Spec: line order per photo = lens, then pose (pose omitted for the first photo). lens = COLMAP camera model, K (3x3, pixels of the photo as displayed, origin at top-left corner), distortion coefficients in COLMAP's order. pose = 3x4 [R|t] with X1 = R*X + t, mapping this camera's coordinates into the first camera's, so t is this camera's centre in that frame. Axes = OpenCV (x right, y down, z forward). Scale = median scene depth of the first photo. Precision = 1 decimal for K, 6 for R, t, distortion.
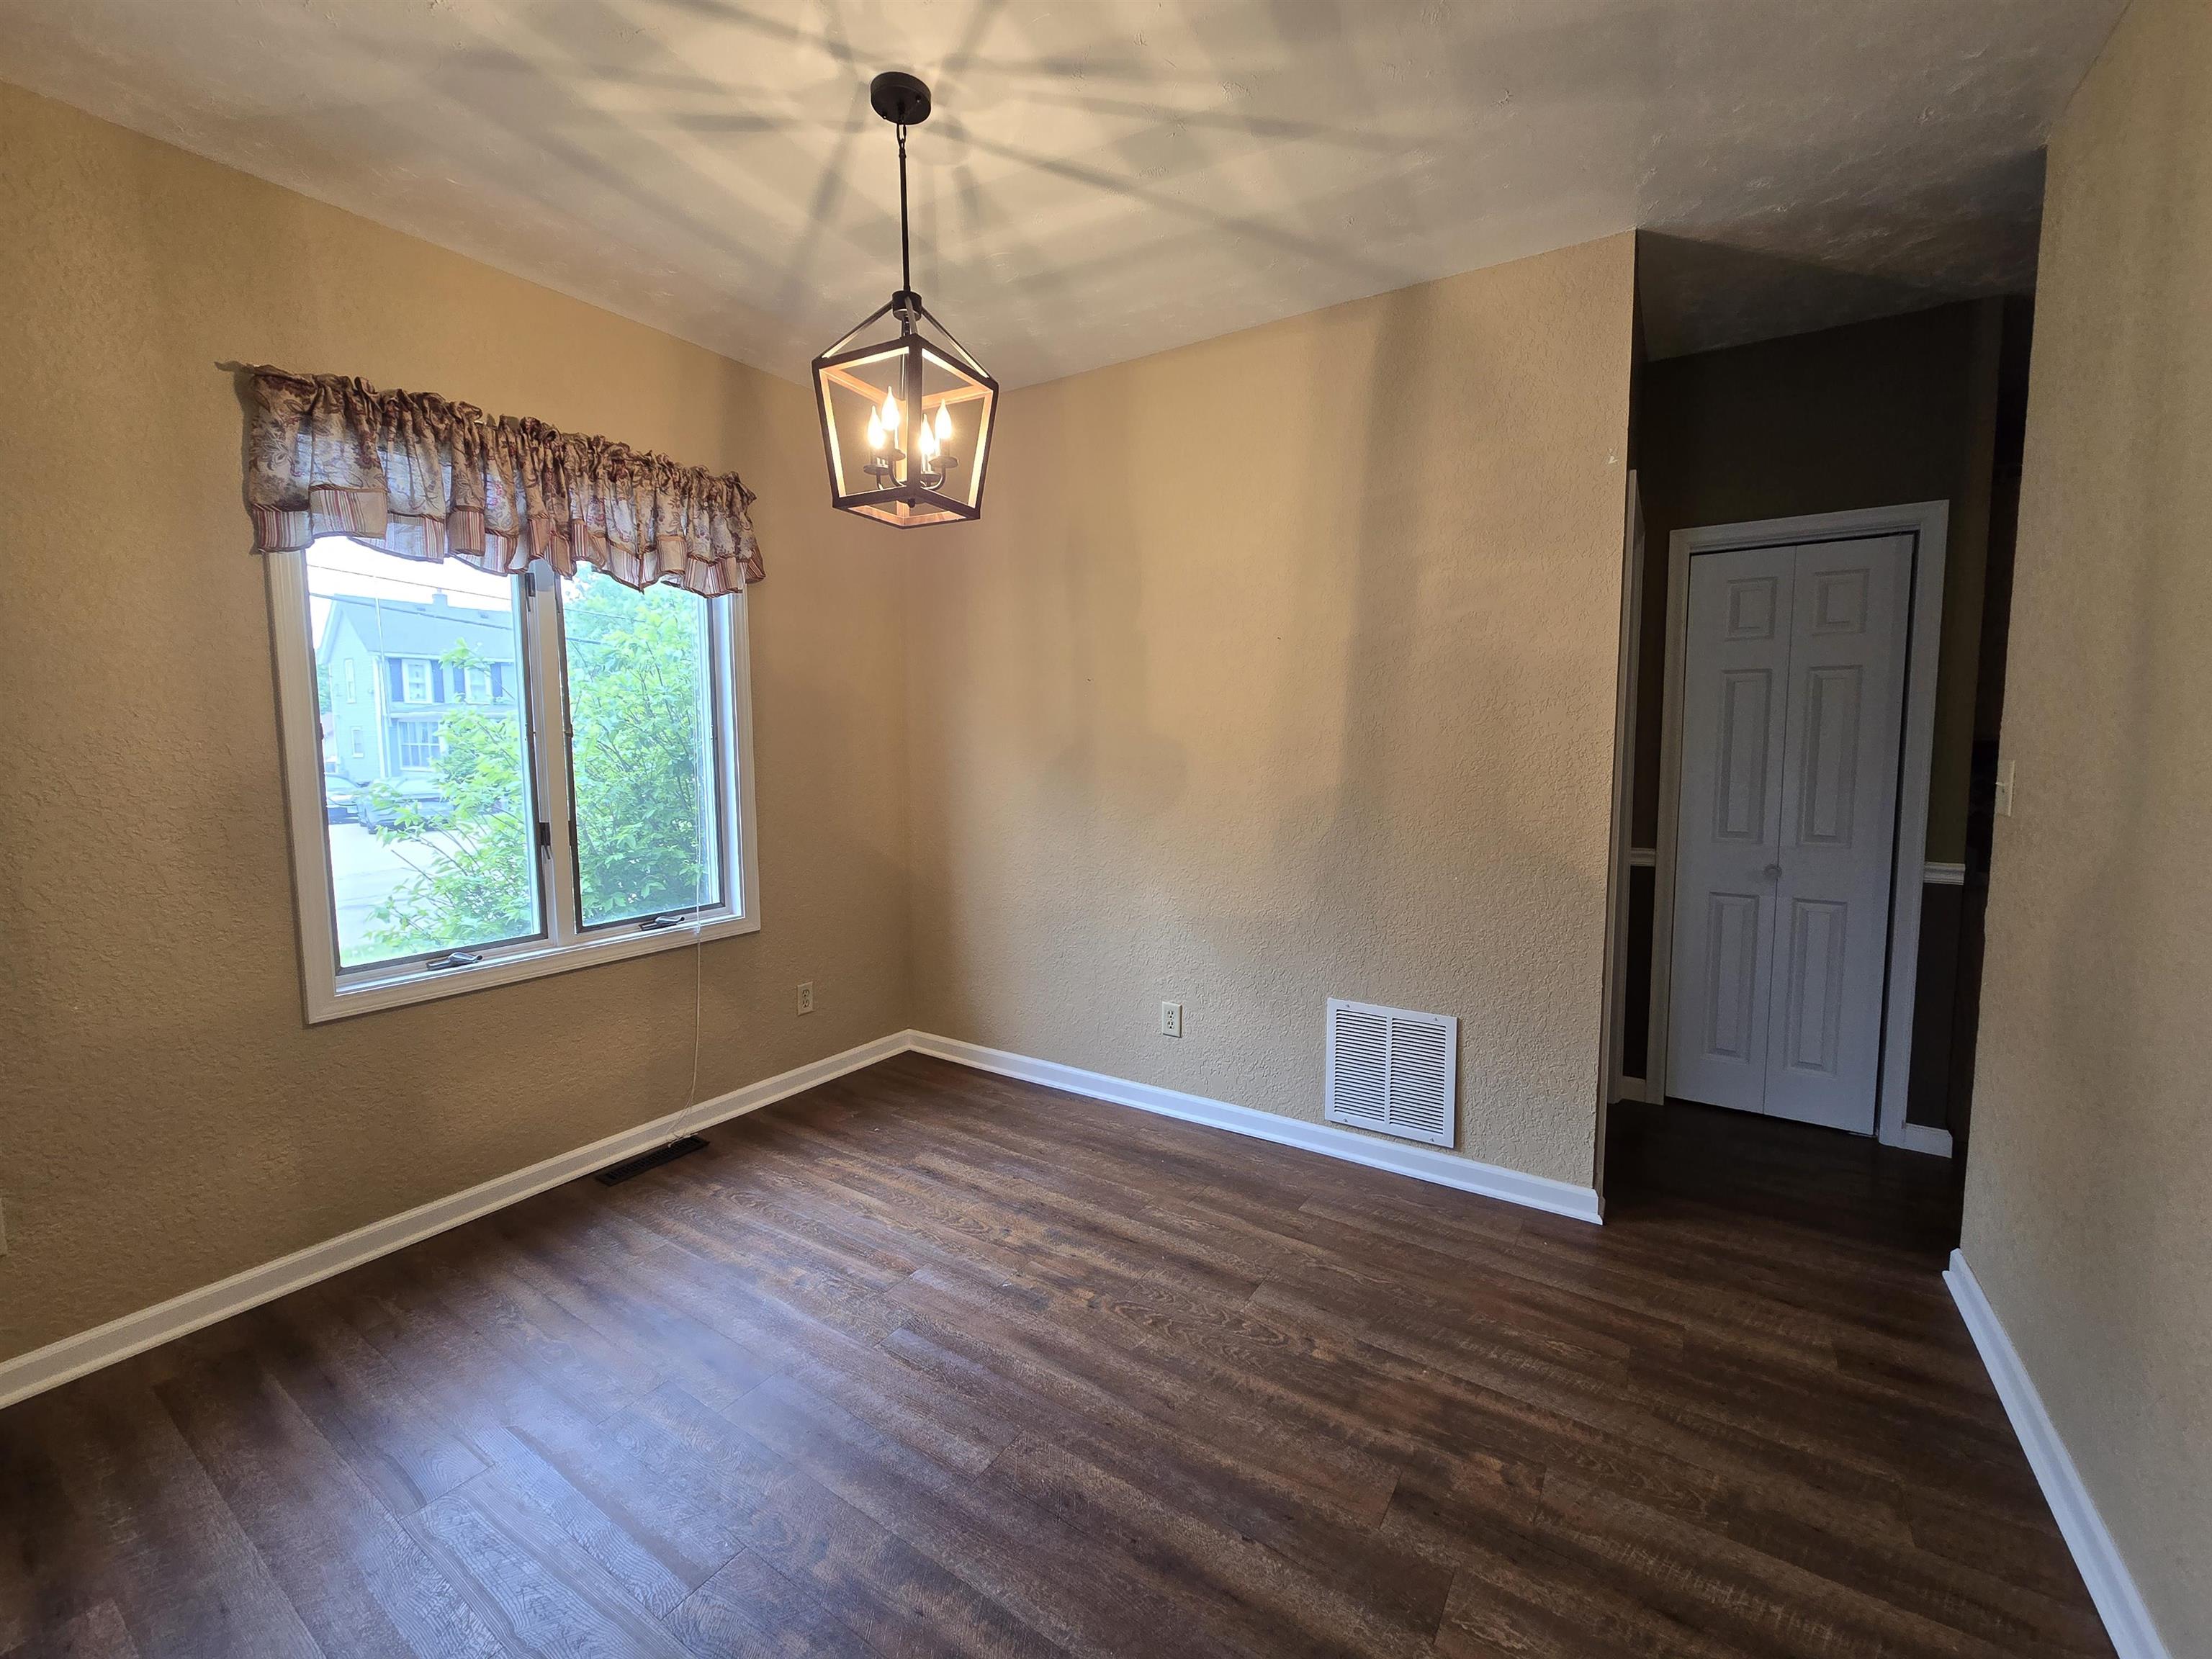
lens RADIAL K [[903.1, 0, 1109.4], [0, 903.1, 814.7], [0, 0, 1]] dist [-0.000874, 0.000320]
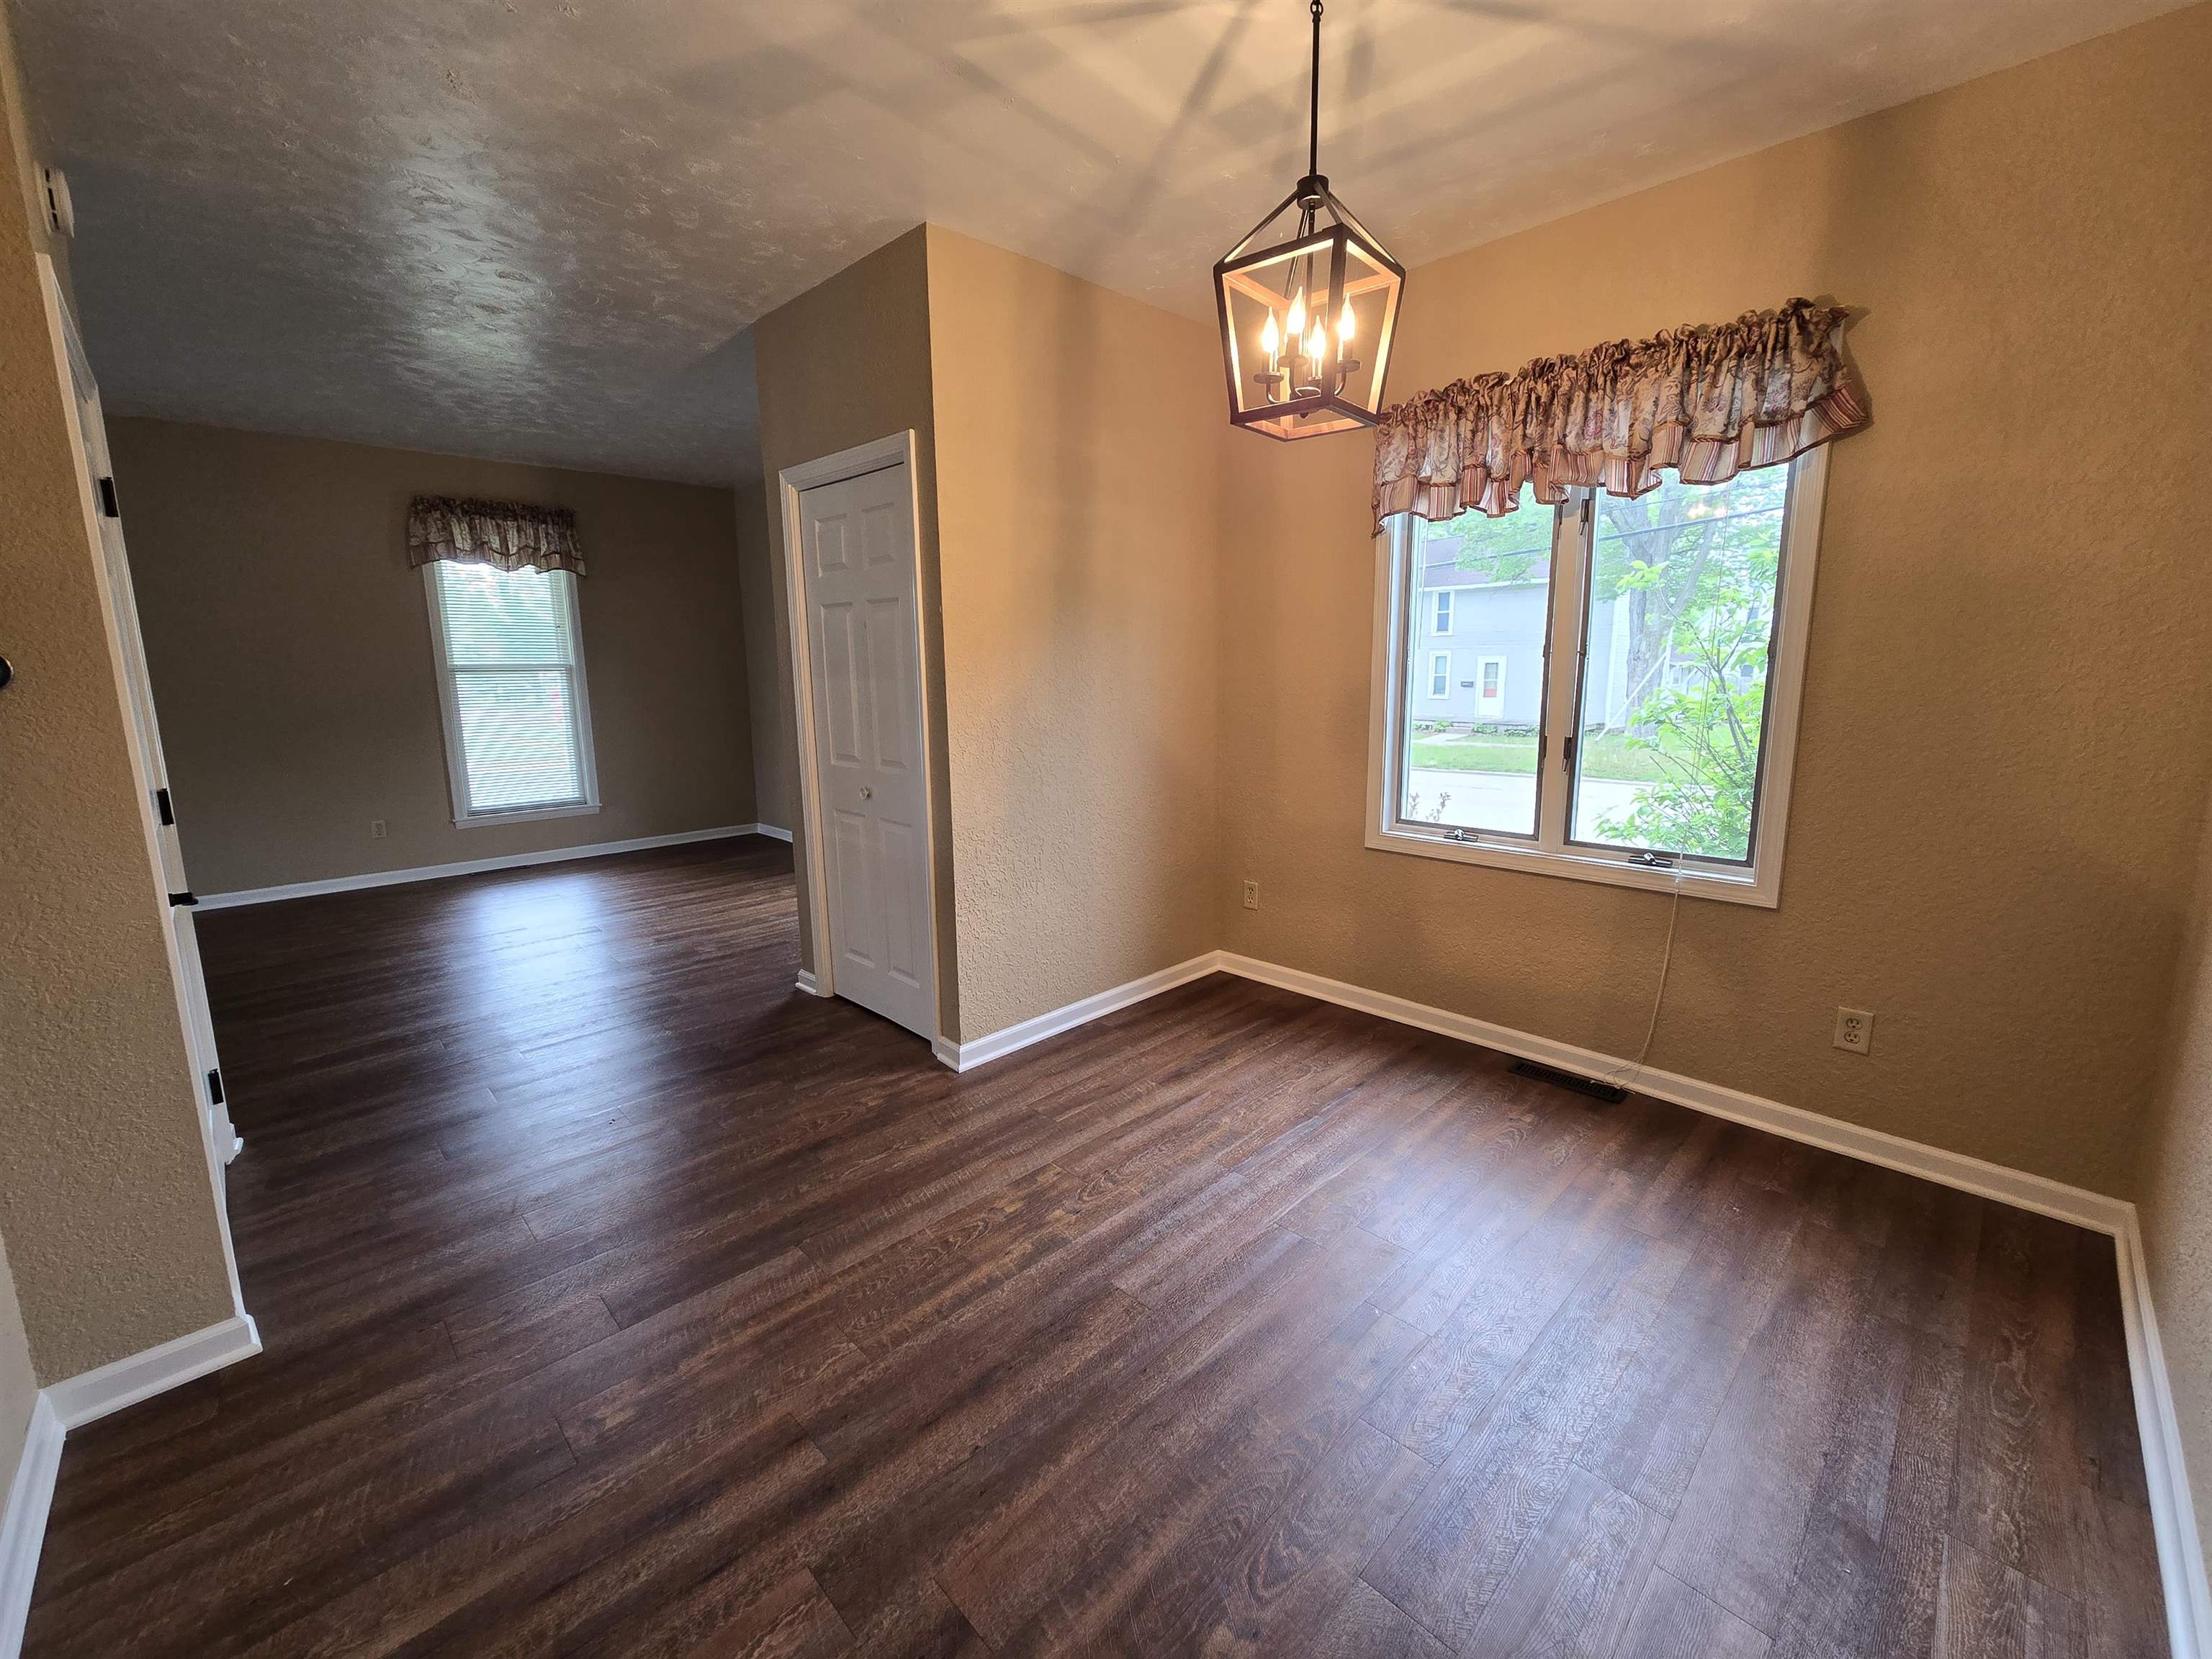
lens RADIAL K [[903.1, 0, 1109.4], [0, 903.1, 814.7], [0, 0, 1]] dist [-0.000874, 0.000320]
pose [[-0.210943, 0.171543, -0.962328, 0.739841], [-0.072399, 0.979035, 0.190391, -0.090686], [0.974814, 0.109833, -0.194101, 0.945092]]
